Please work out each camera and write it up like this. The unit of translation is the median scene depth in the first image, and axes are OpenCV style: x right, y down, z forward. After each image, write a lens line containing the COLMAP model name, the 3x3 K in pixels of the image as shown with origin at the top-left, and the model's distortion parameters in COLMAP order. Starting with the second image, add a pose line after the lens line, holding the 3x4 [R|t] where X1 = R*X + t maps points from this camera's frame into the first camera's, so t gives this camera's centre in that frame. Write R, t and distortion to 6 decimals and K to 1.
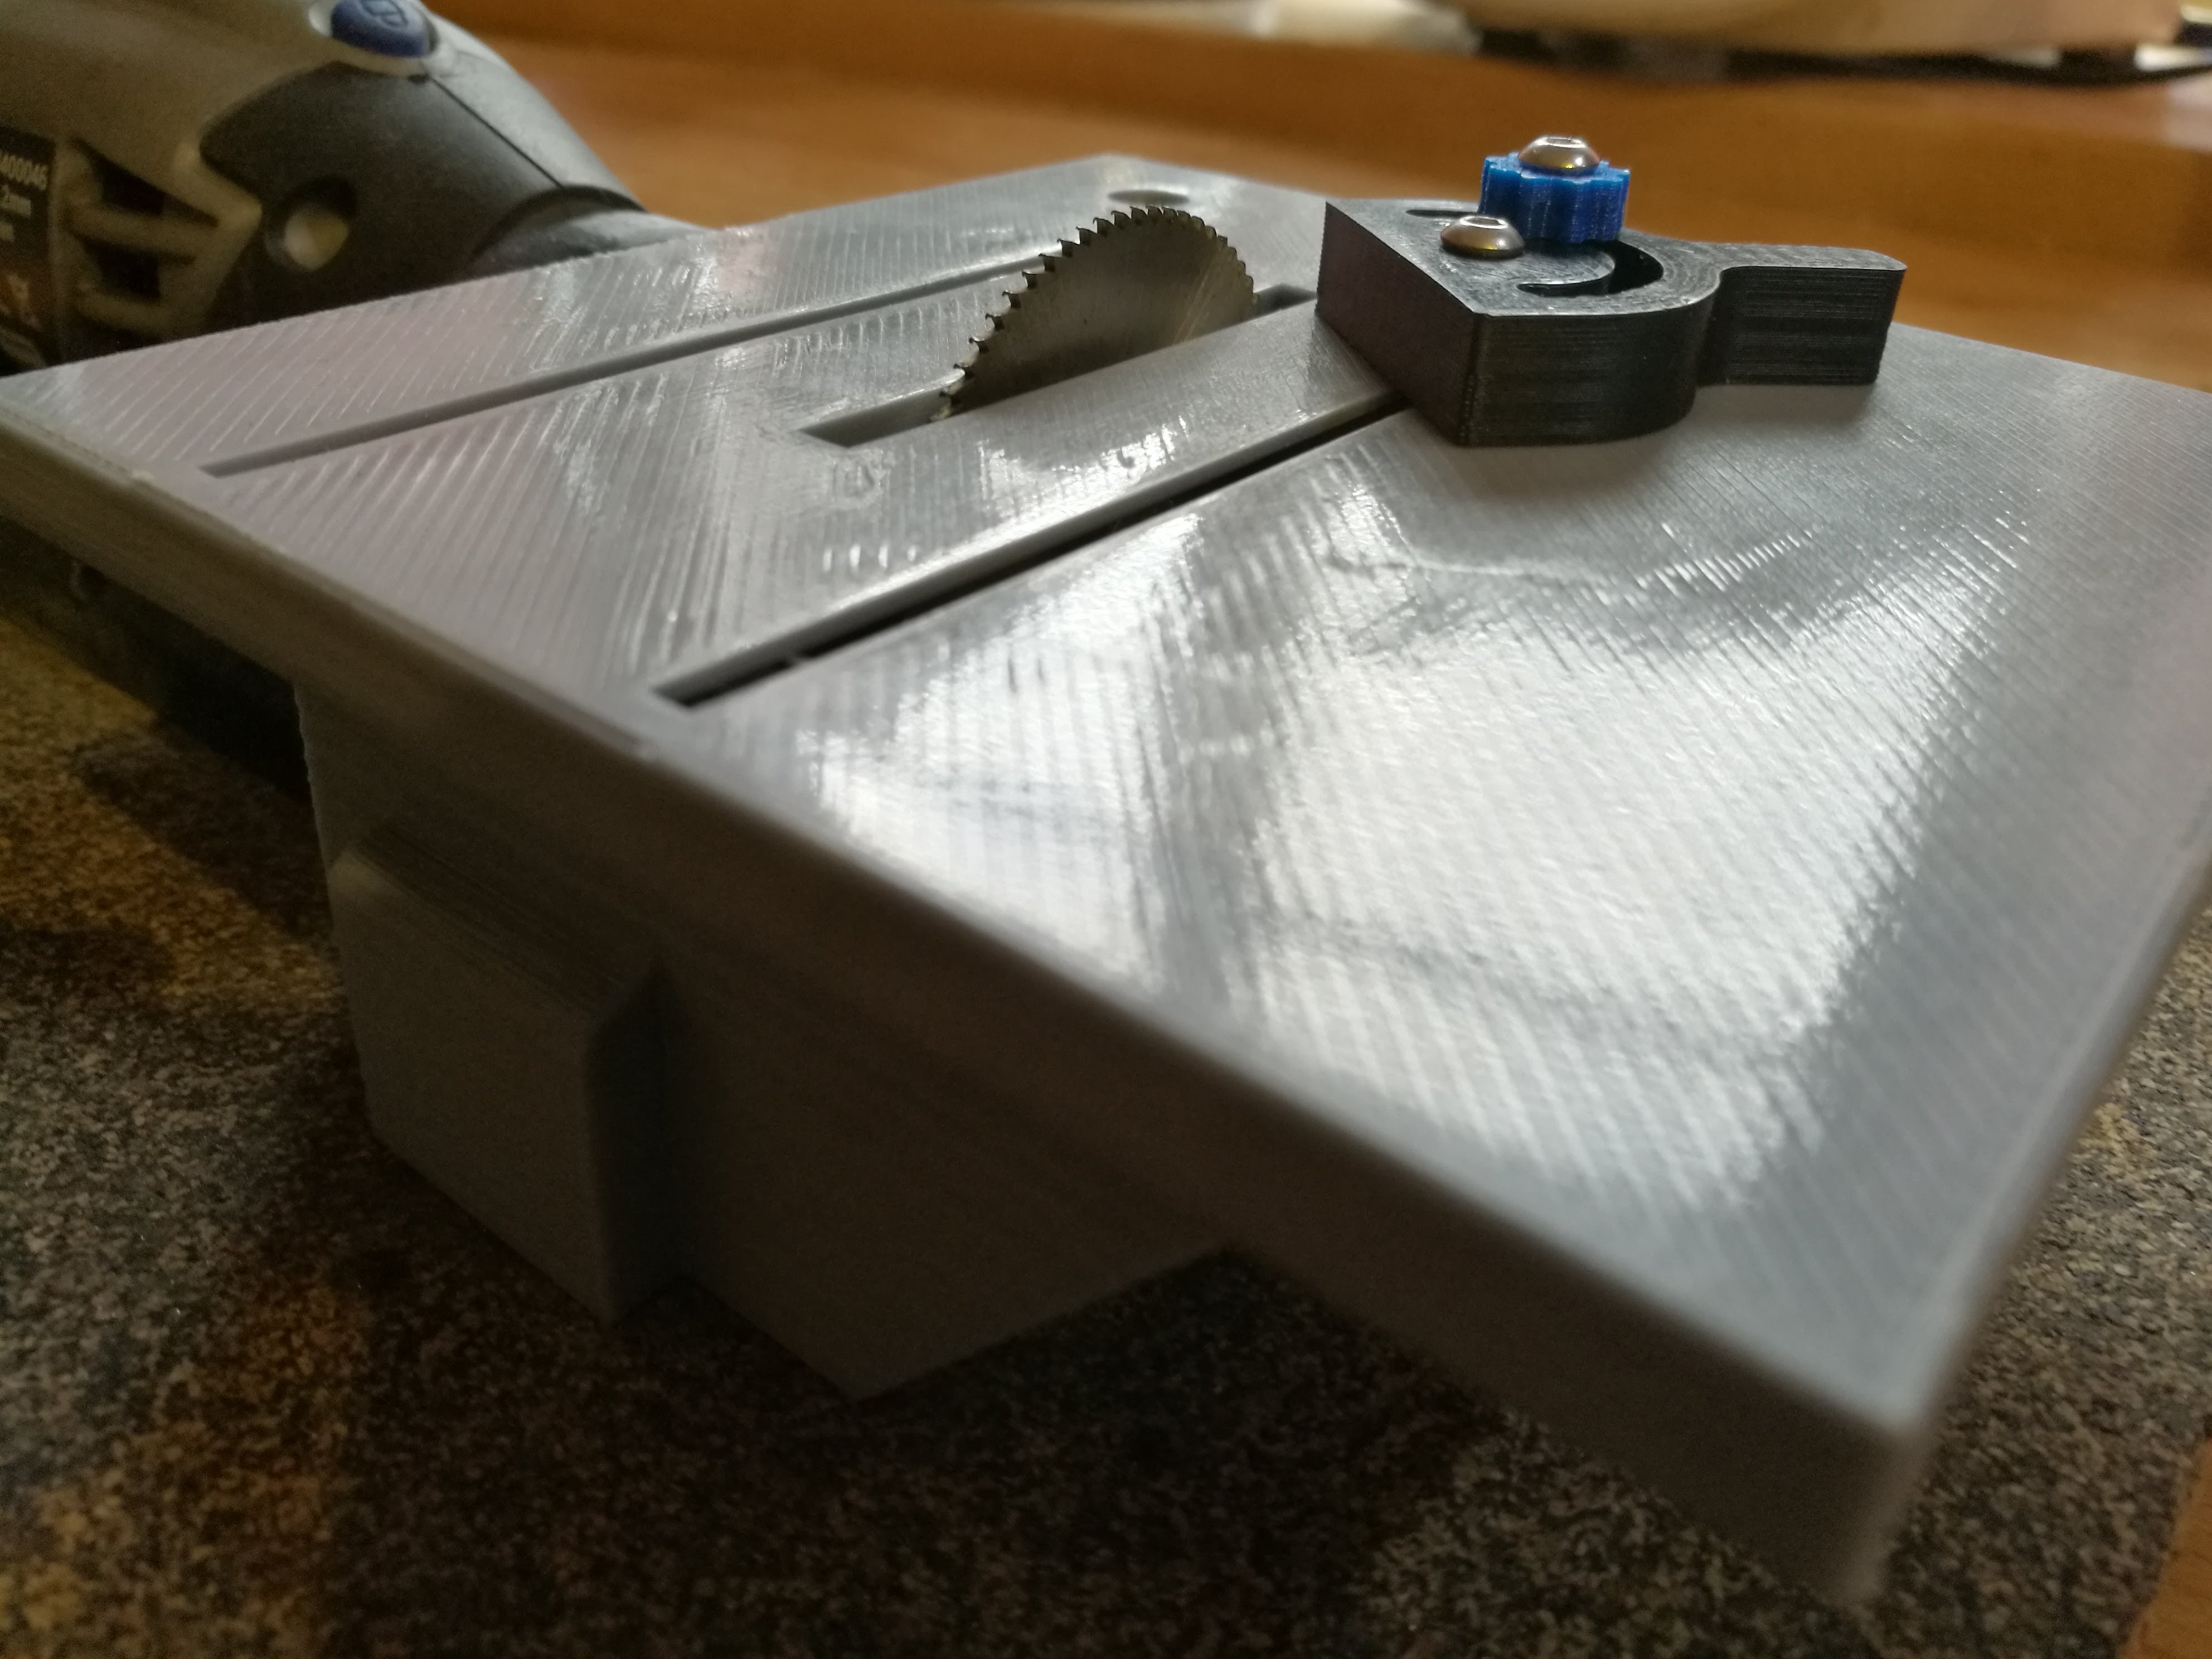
lens RADIAL K [[1819.0, 0, 1160.2], [0, 1819.0, 805.3], [0, 0, 1]] dist [-0.016907, -0.005469]
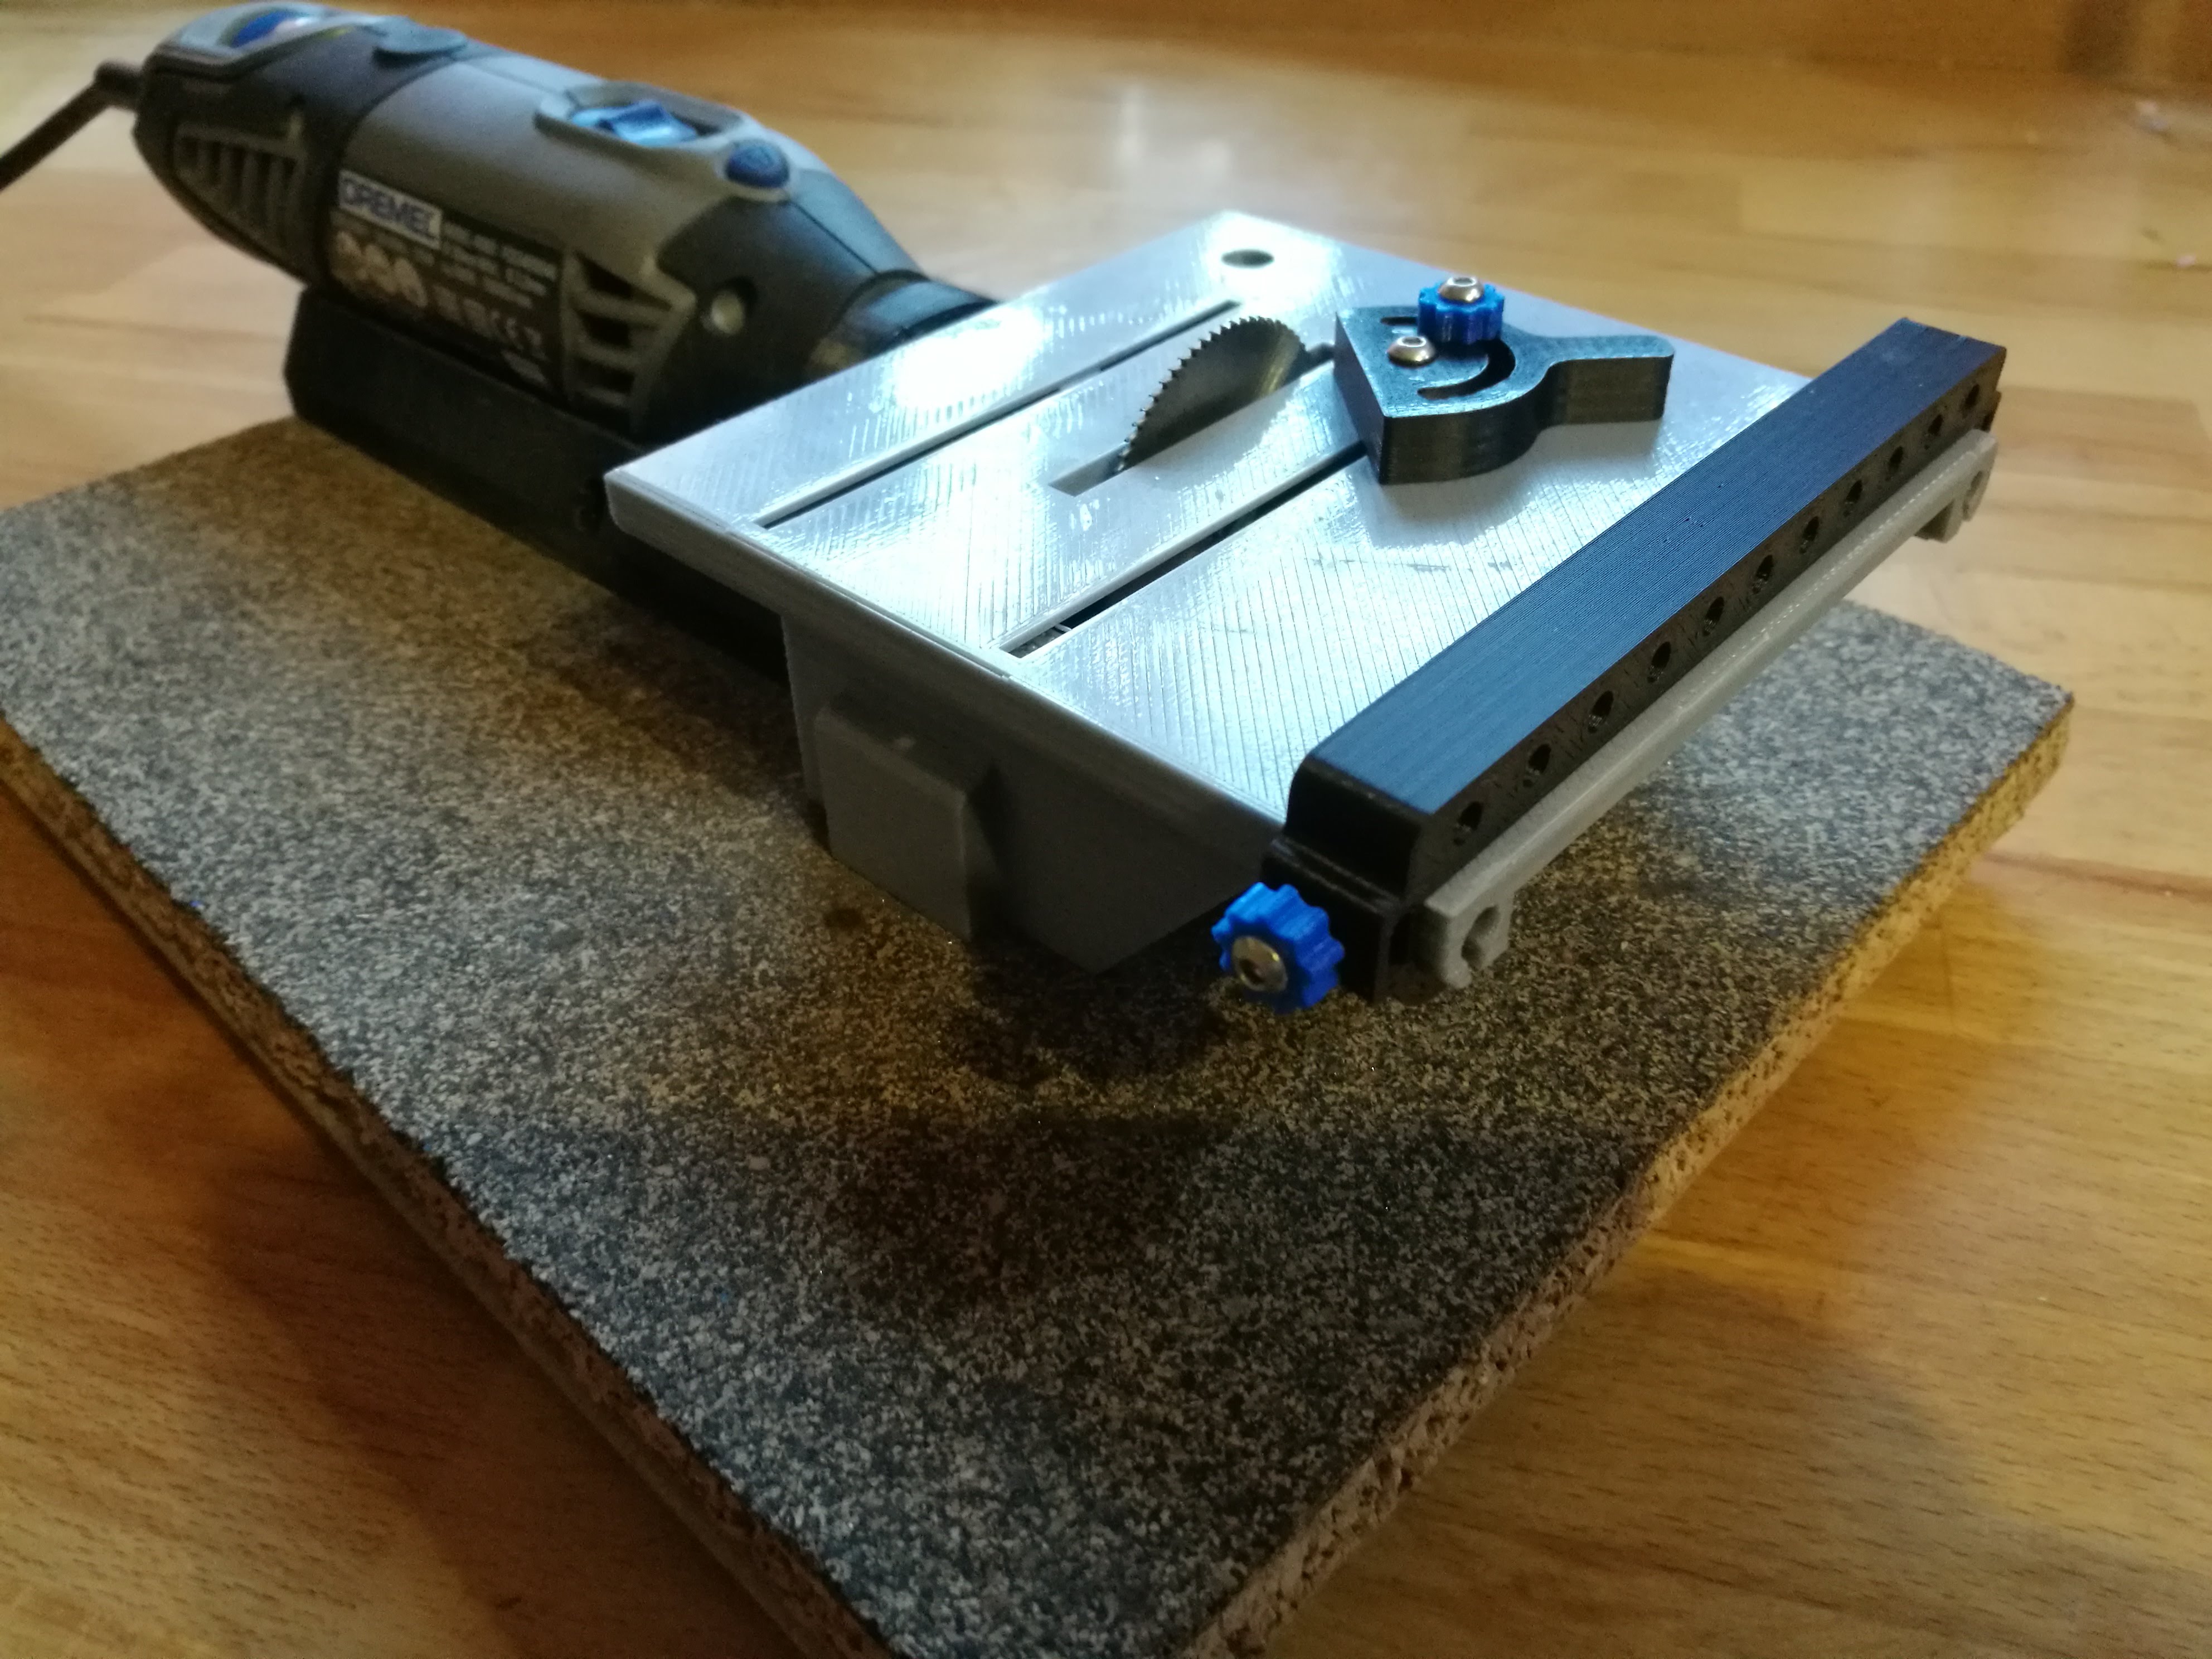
lens RADIAL K [[1819.0, 0, 1160.2], [0, 1819.0, 805.3], [0, 0, 1]] dist [-0.016907, -0.005469]
pose [[0.994537, -0.016951, -0.102998, 0.116480], [0.030200, 0.991253, 0.128473, -0.114472], [0.099919, -0.130882, 0.986350, -0.956418]]
